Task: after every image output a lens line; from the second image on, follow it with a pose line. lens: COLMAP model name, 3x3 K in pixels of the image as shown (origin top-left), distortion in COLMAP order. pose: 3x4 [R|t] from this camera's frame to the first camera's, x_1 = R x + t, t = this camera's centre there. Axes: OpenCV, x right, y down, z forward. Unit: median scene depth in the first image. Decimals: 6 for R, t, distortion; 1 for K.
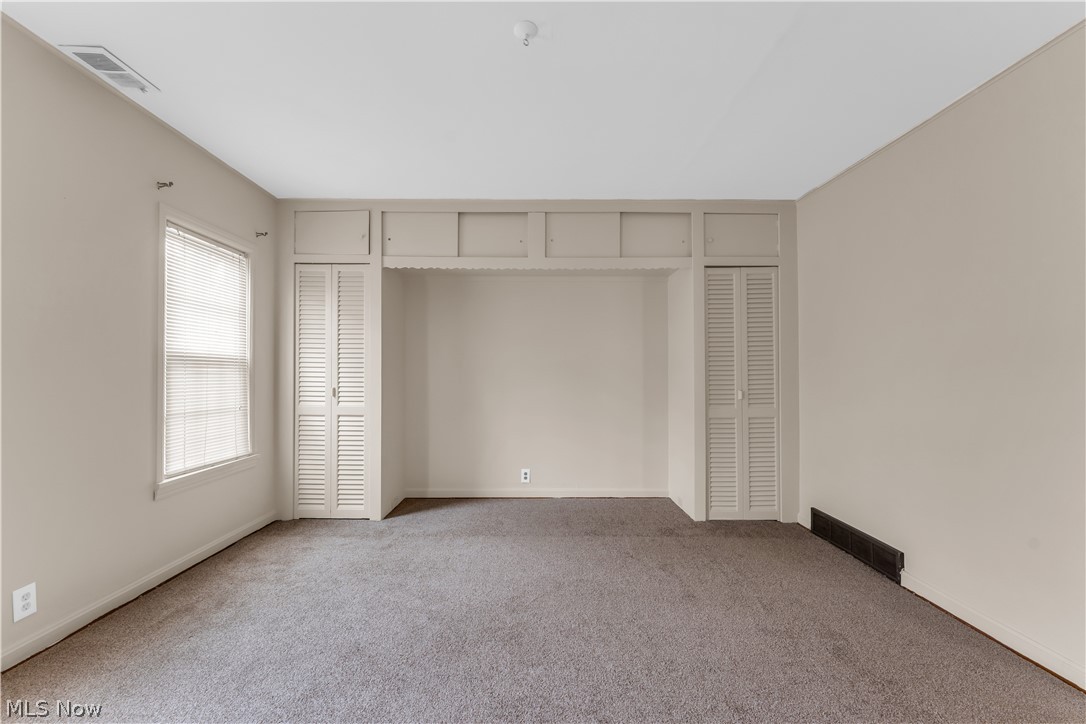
lens RADIAL K [[432.5, 0, 536.9], [0, 432.5, 366.6], [0, 0, 1]] dist [0.000397, 0.000076]
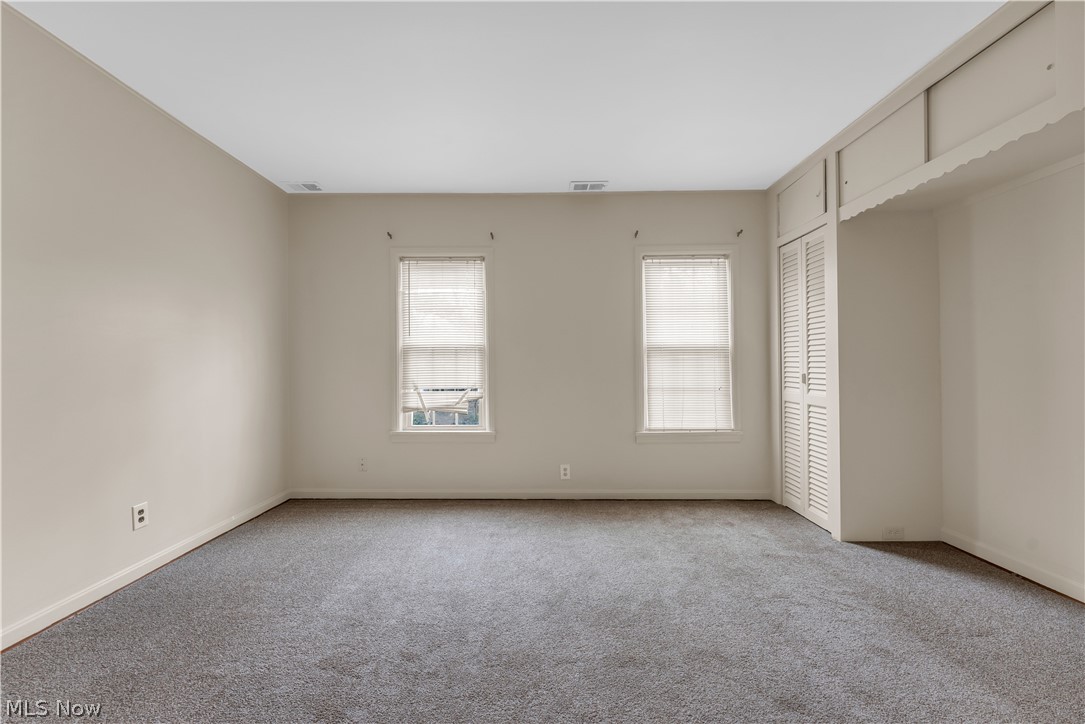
lens RADIAL K [[434.8, 0, 536.8], [0, 434.8, 365.8], [0, 0, 1]] dist [0.000875, 0.000062]
pose [[-0.004355, -0.001231, -0.999990, 0.473615], [0.022350, 0.999749, -0.001328, 0.022495], [0.999741, -0.022355, -0.004327, 0.479585]]
